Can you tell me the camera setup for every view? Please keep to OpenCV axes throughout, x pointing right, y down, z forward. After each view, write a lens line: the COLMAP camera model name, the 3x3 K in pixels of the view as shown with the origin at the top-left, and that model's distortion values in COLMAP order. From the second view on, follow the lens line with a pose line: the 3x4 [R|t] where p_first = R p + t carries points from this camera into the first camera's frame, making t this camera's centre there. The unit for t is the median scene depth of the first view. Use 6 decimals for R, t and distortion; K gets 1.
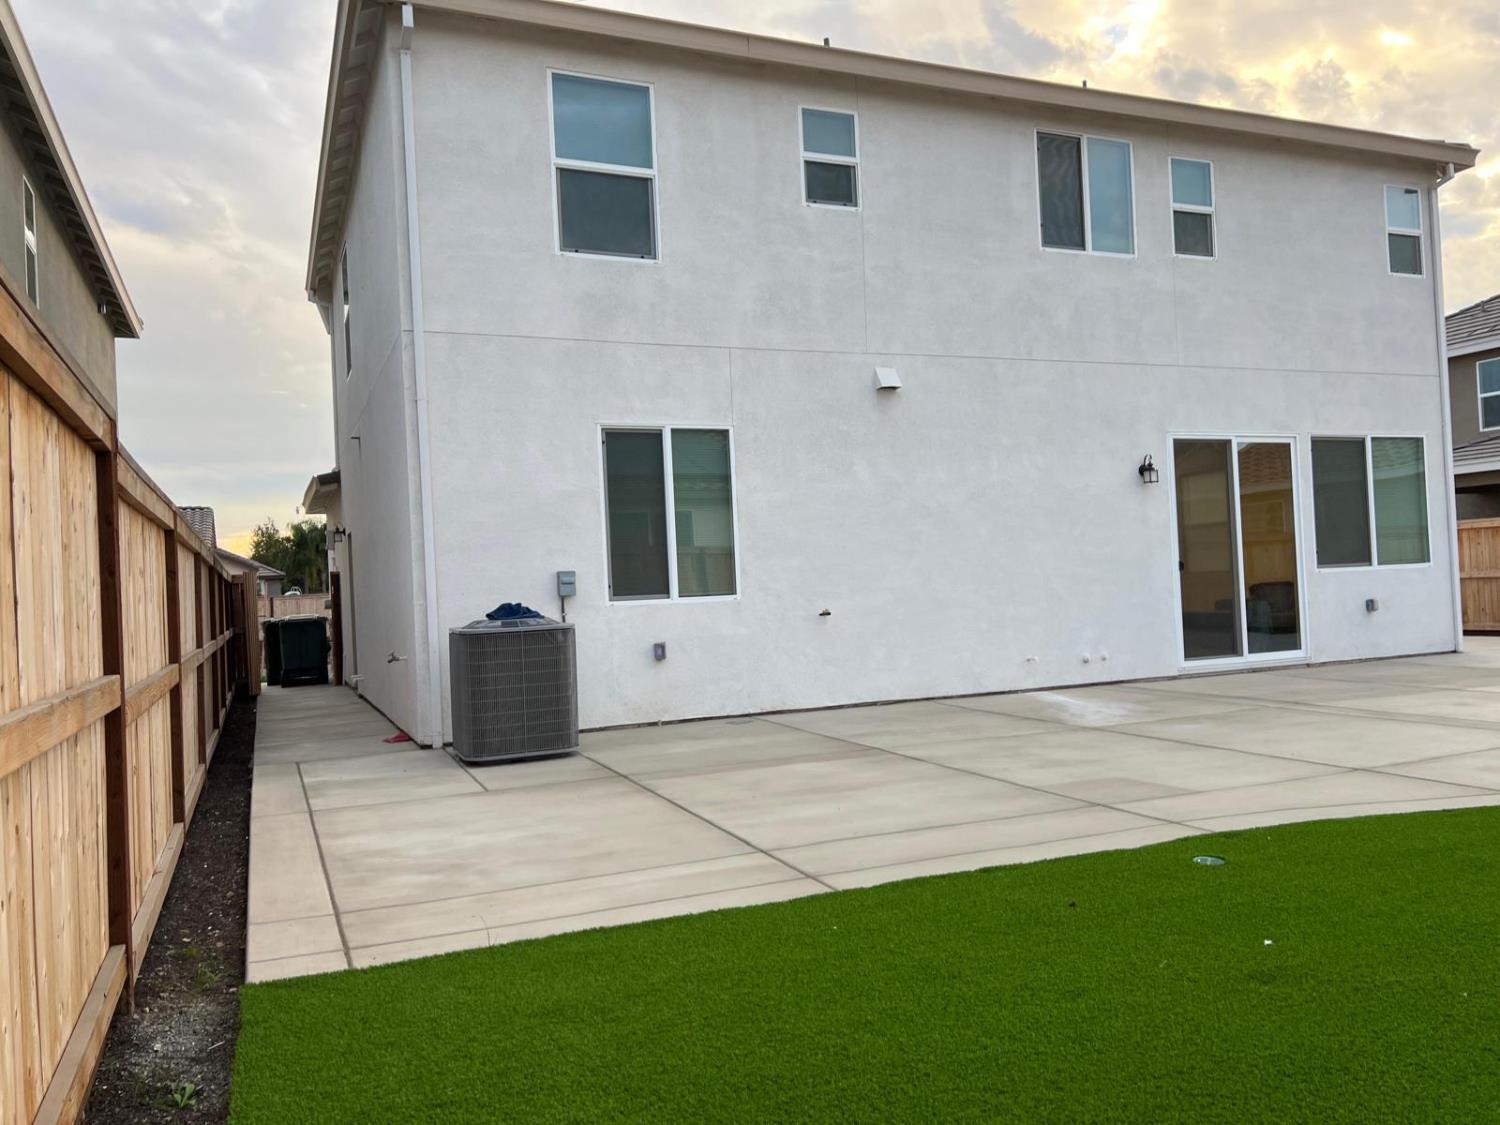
lens RADIAL K [[1119.8, 0, 748.3], [0, 1119.8, 557.2], [0, 0, 1]] dist [0.046988, 0.001043]
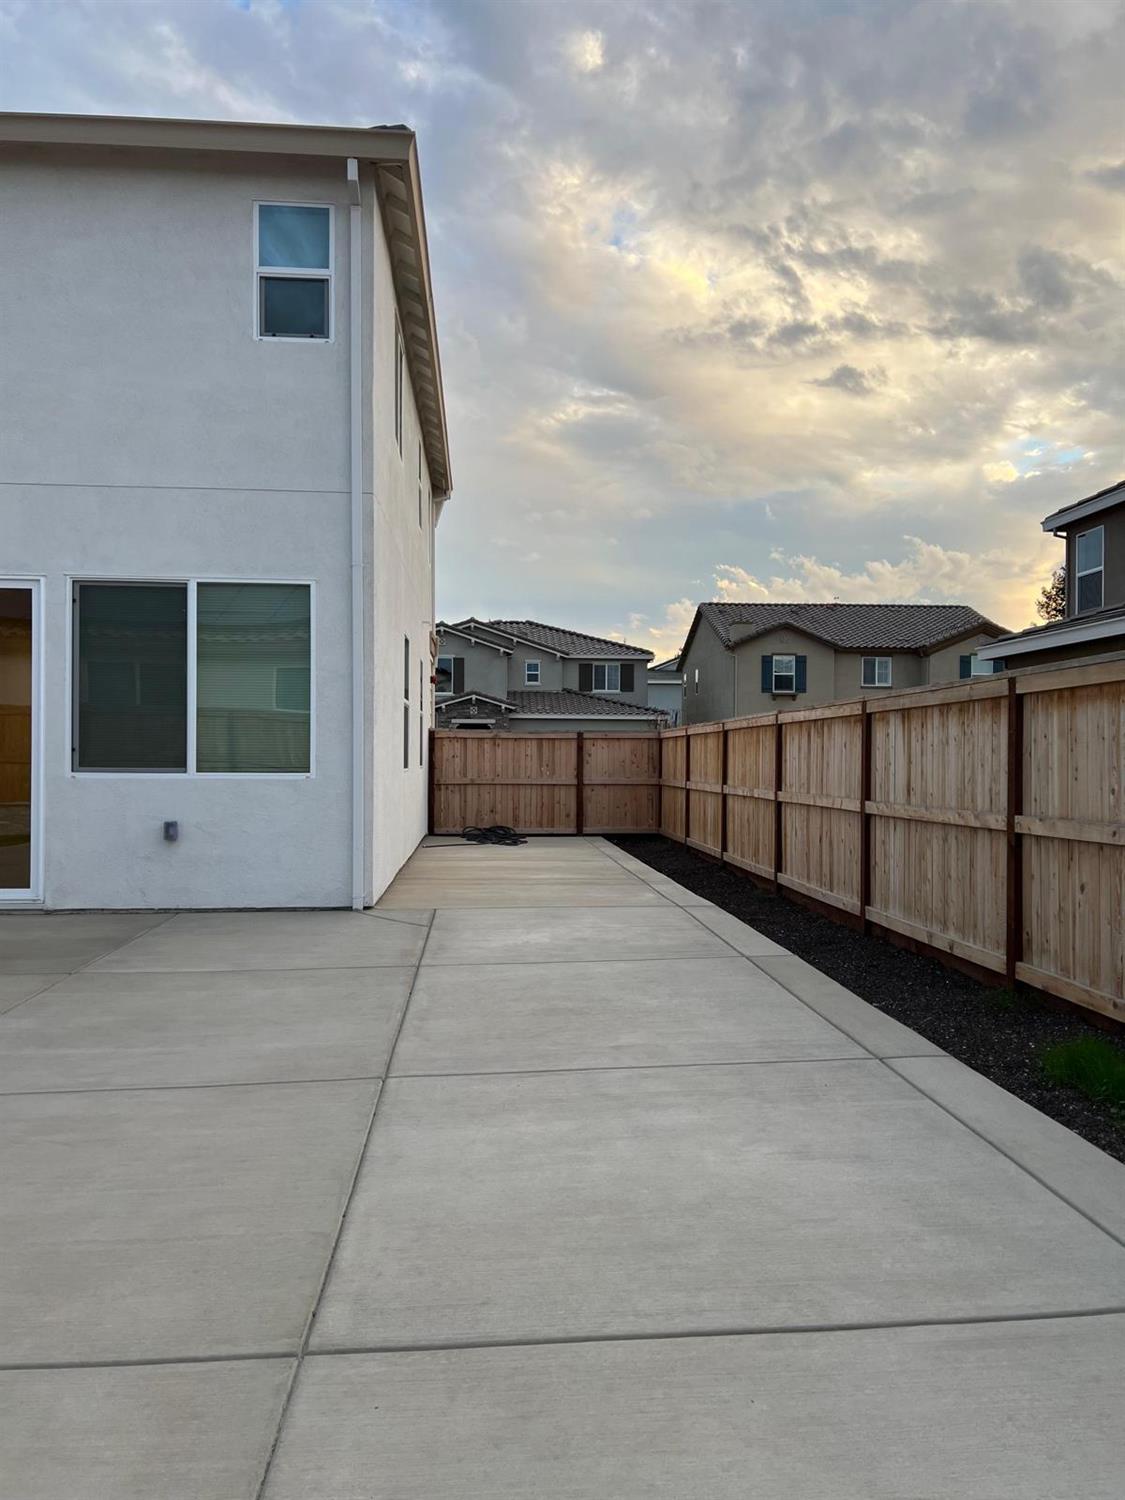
lens RADIAL K [[1119.8, 0, 561.1], [0, 1119.8, 755.5], [0, 0, 1]] dist [0.046988, 0.001043]
pose [[0.940954, 0.052241, -0.334479, 0.981126], [-0.045570, 0.998575, 0.027767, -0.031880], [0.335453, -0.010886, 0.941994, 0.442534]]
